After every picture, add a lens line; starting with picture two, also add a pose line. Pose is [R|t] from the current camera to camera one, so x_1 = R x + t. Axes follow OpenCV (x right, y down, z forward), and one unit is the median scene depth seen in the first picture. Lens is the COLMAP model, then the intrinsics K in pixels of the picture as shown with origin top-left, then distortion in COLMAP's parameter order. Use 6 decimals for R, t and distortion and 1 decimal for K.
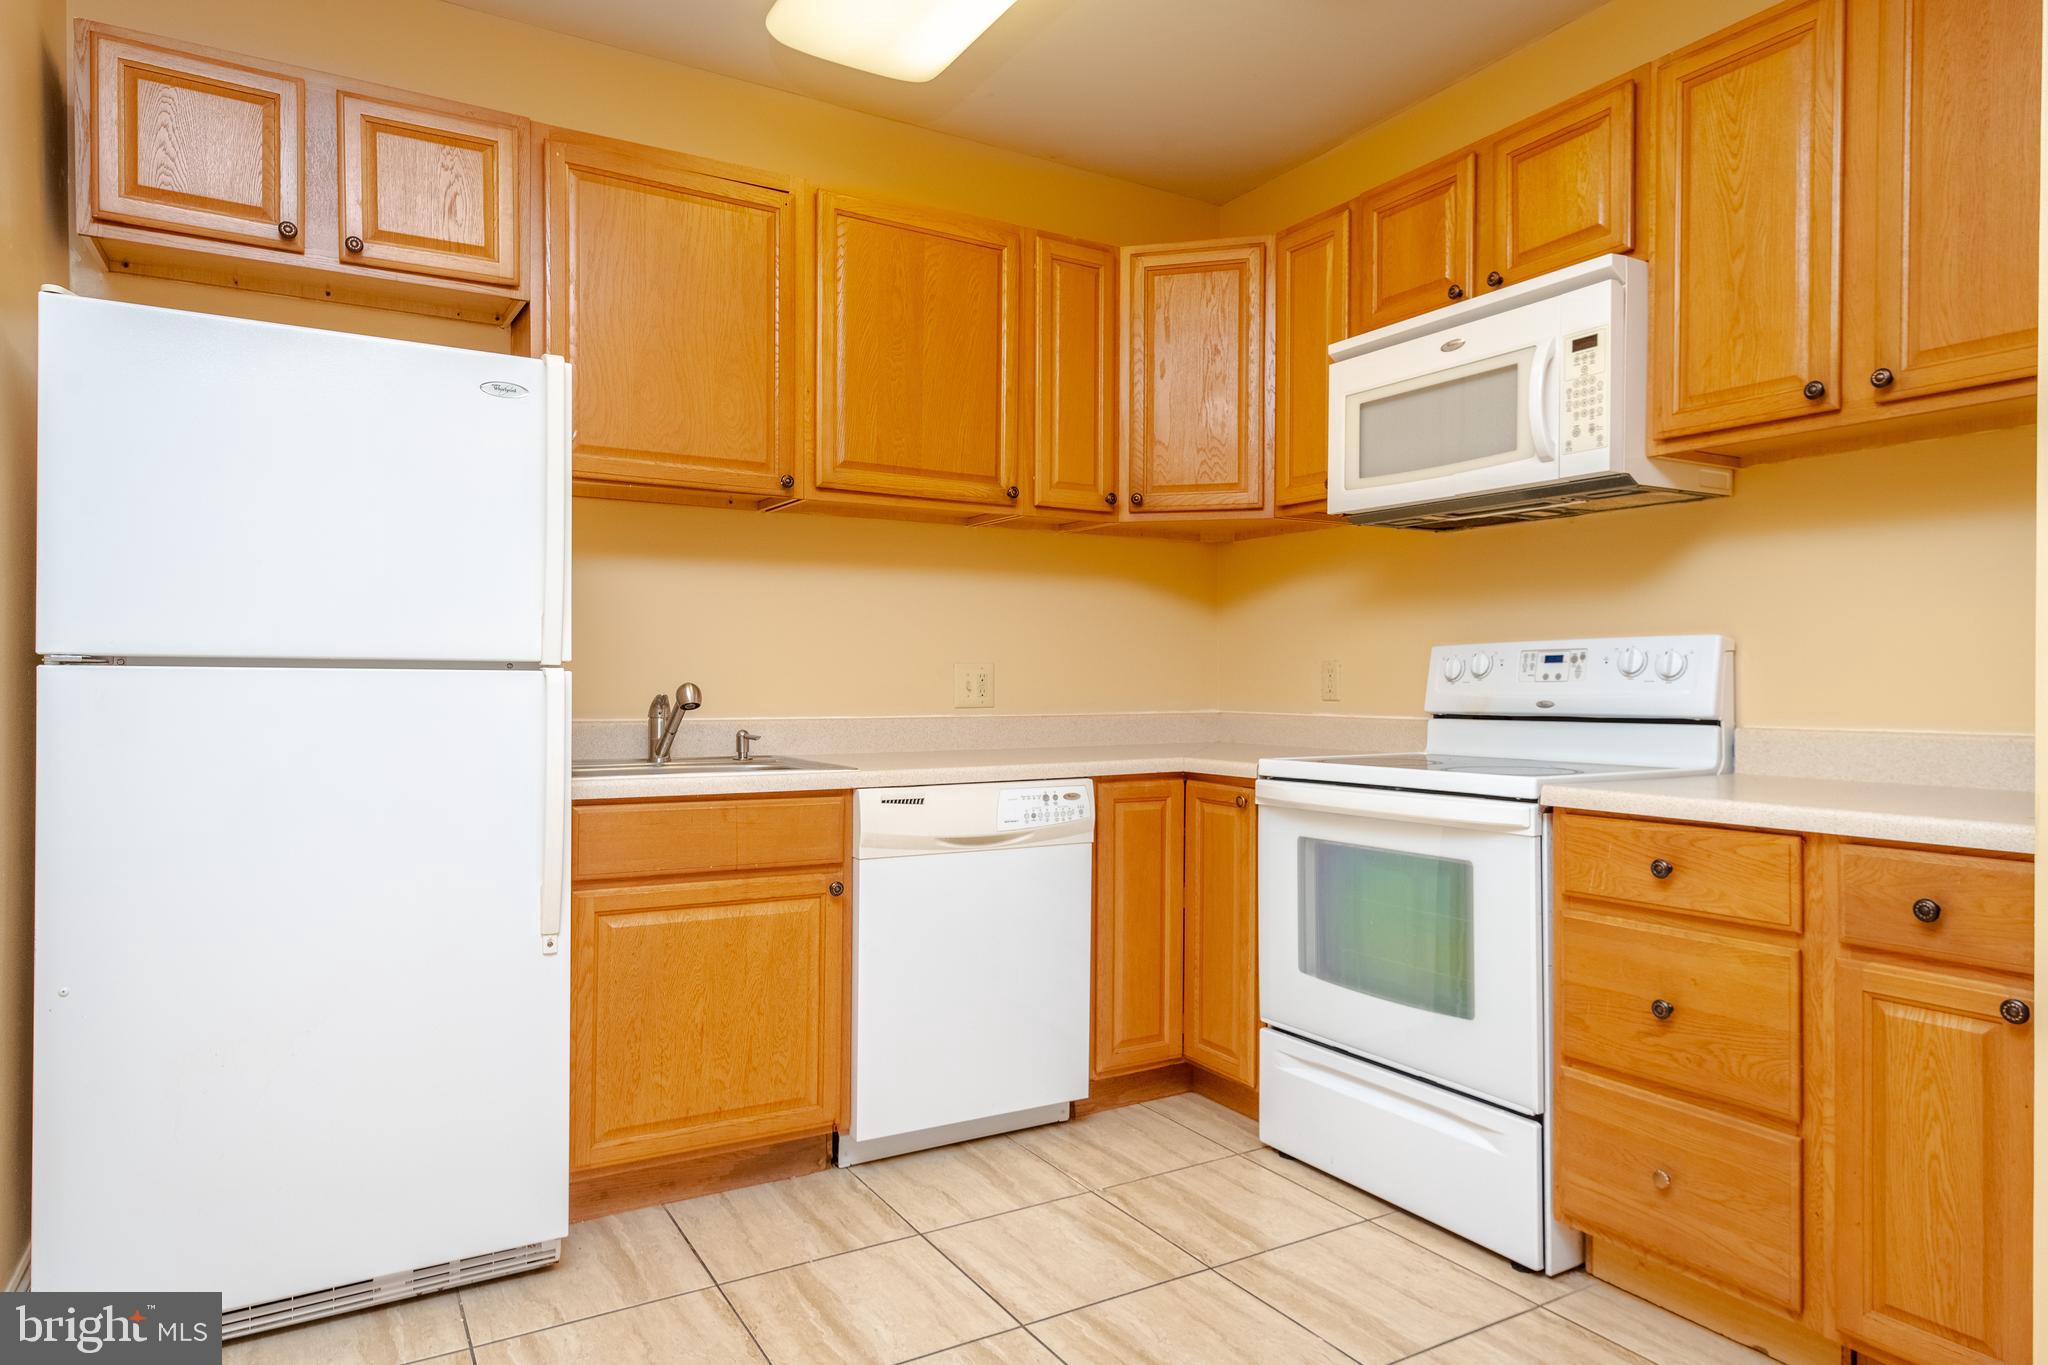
lens RADIAL K [[1257.3, 0, 1075.0], [0, 1257.3, 692.4], [0, 0, 1]] dist [0.024081, -0.004140]
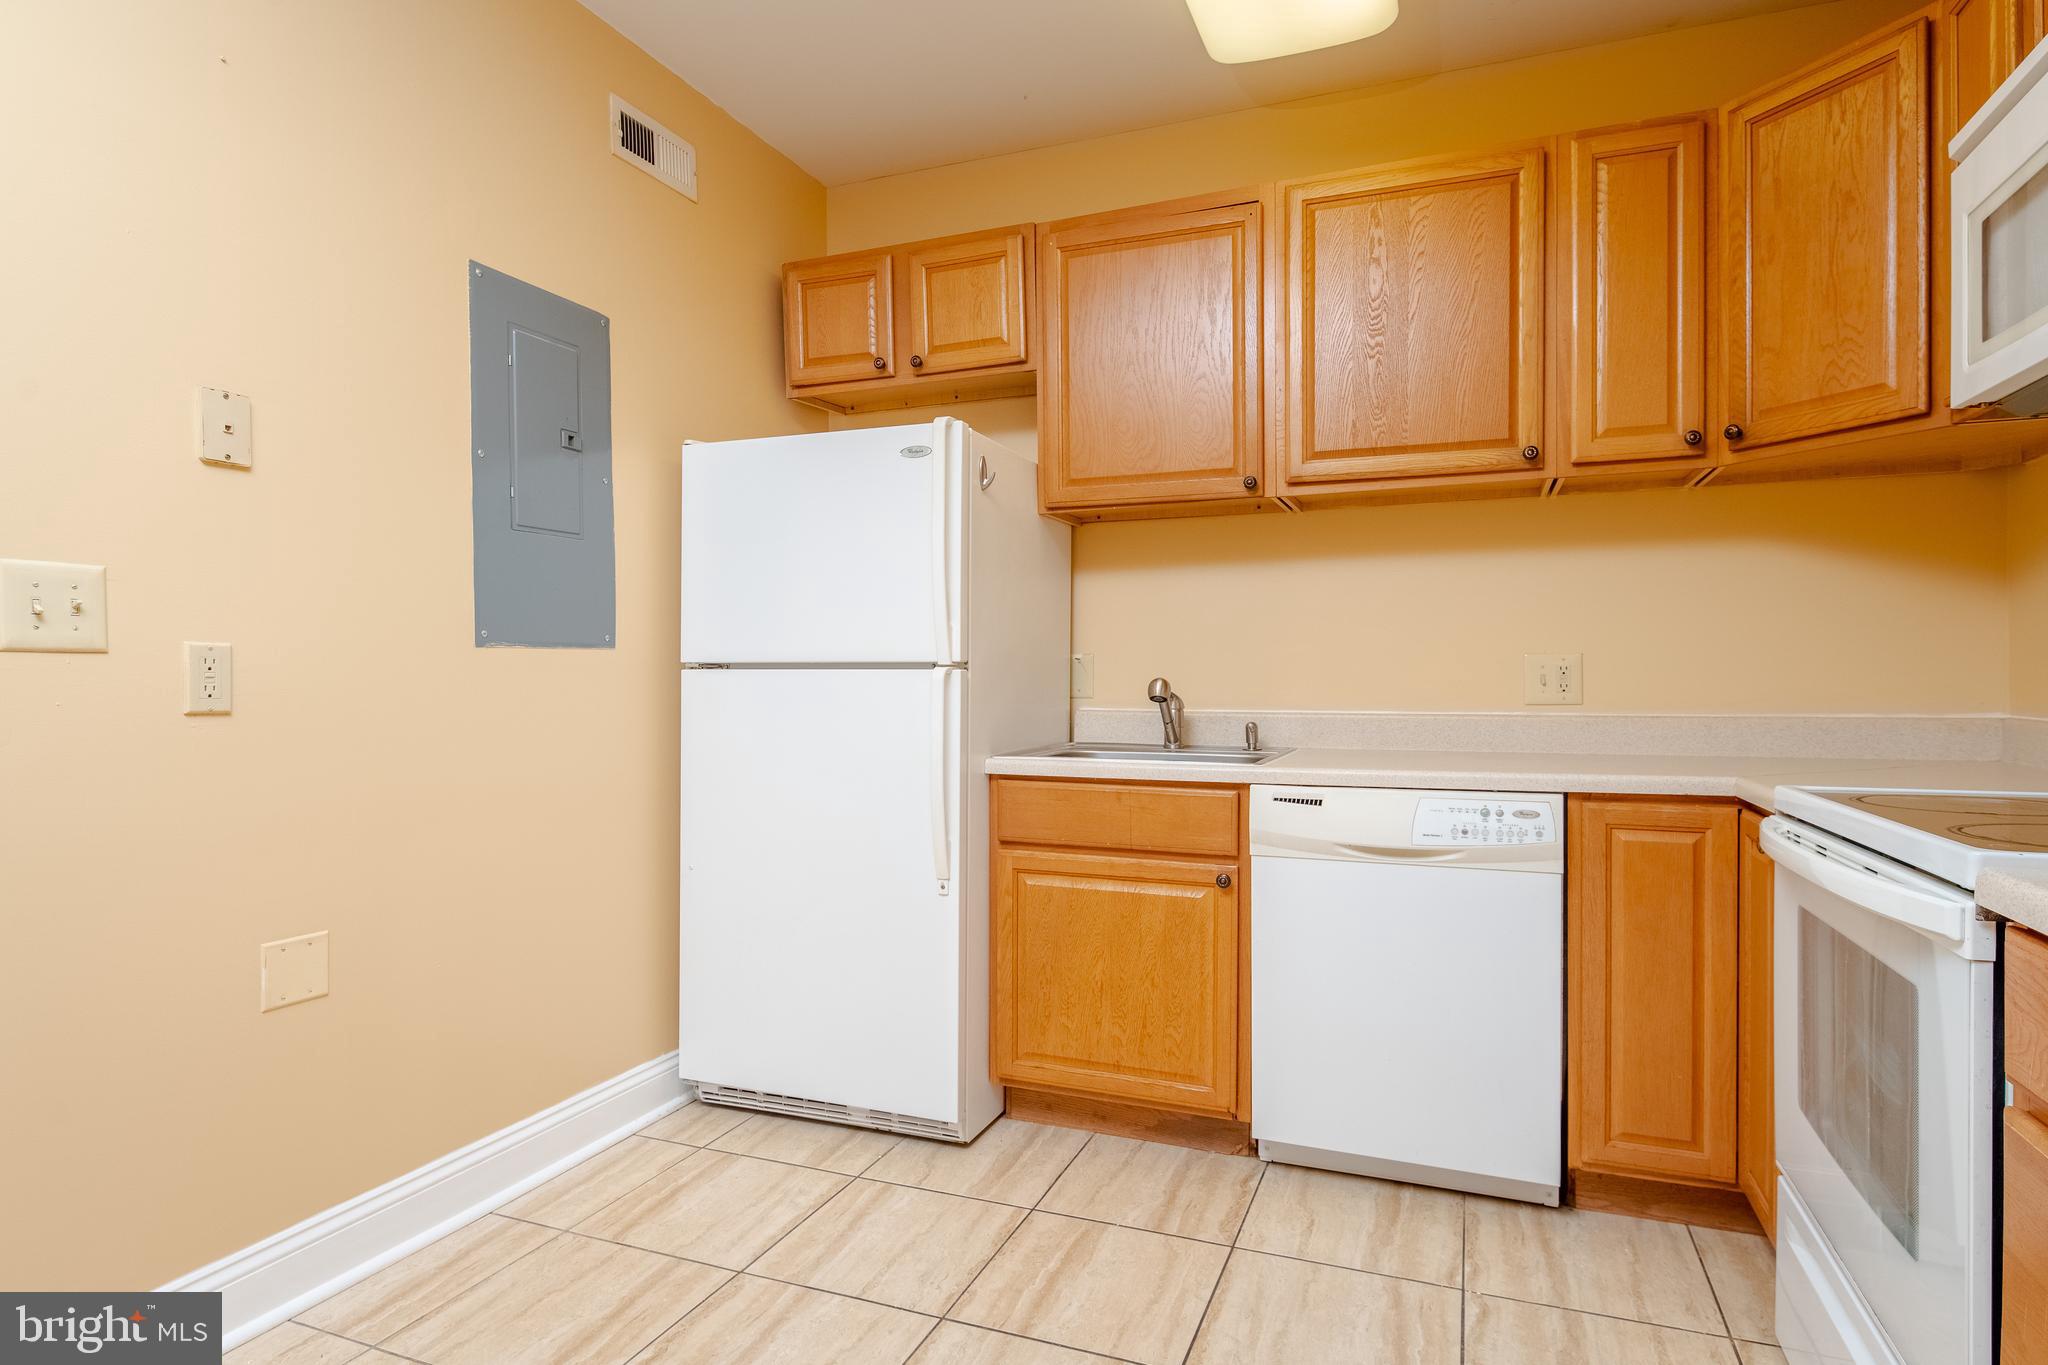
lens RADIAL K [[1101.6, 0, 993.8], [0, 1101.6, 691.2], [0, 0, 1]] dist [0.007574, -0.009103]
pose [[0.599245, 0.006902, -0.800536, 0.422182], [-0.001926, 0.999972, 0.007179, -0.002782], [0.800563, -0.002761, 0.599242, 0.331721]]
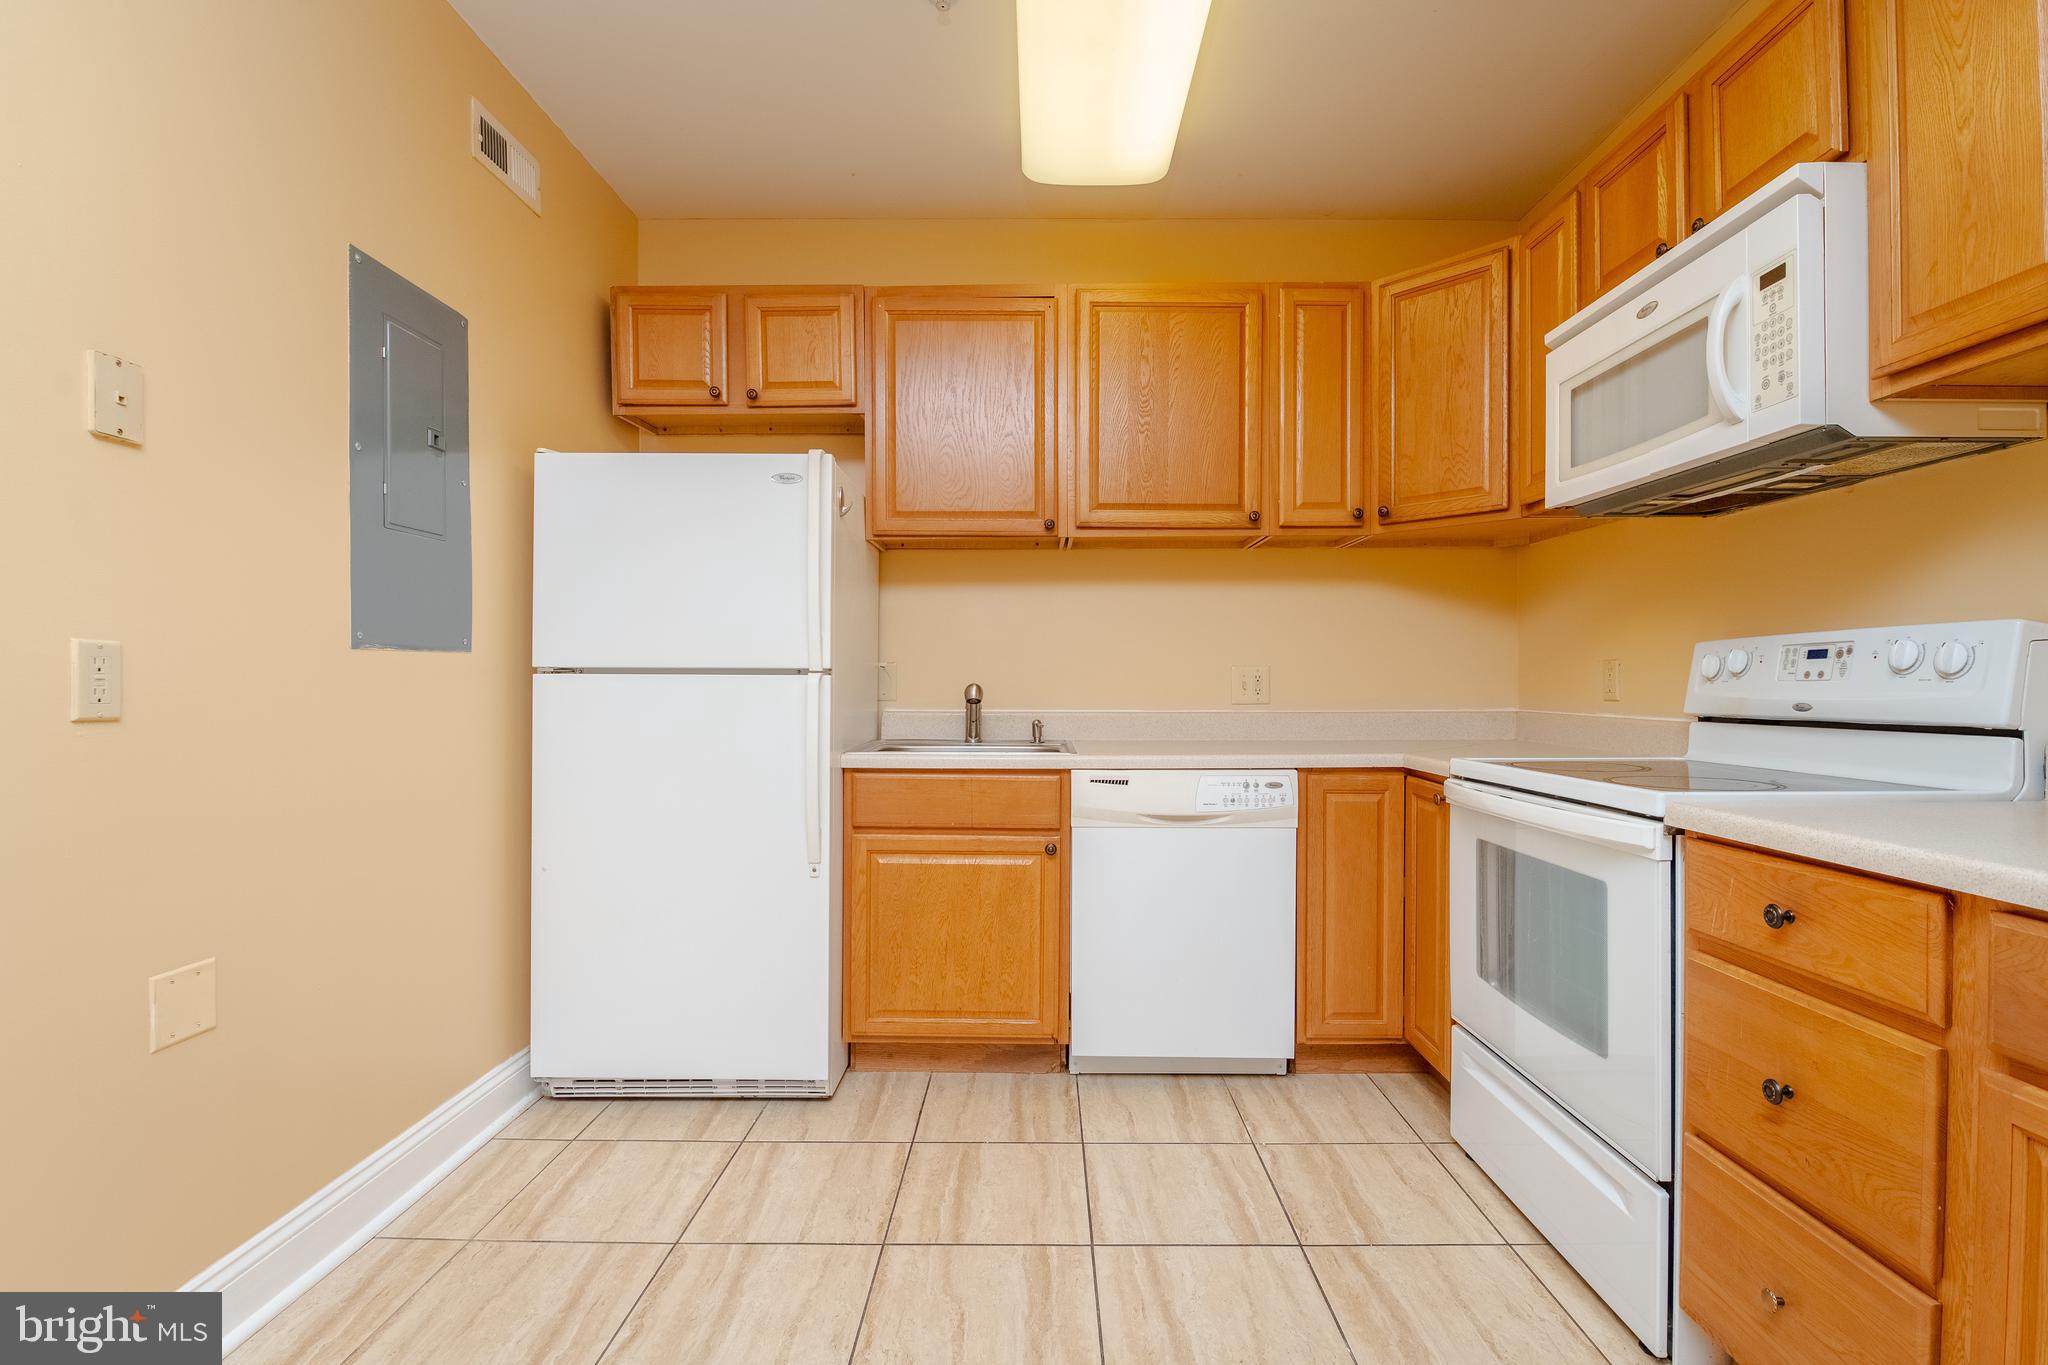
lens RADIAL K [[962.0, 0, 1012.5], [0, 962.0, 691.4], [0, 0, 1]] dist [-0.004599, -0.007613]
pose [[0.848423, 0.003253, -0.529309, 0.288564], [-0.002528, 0.999995, 0.002093, -0.001374], [0.529313, -0.000438, 0.848427, 0.182789]]
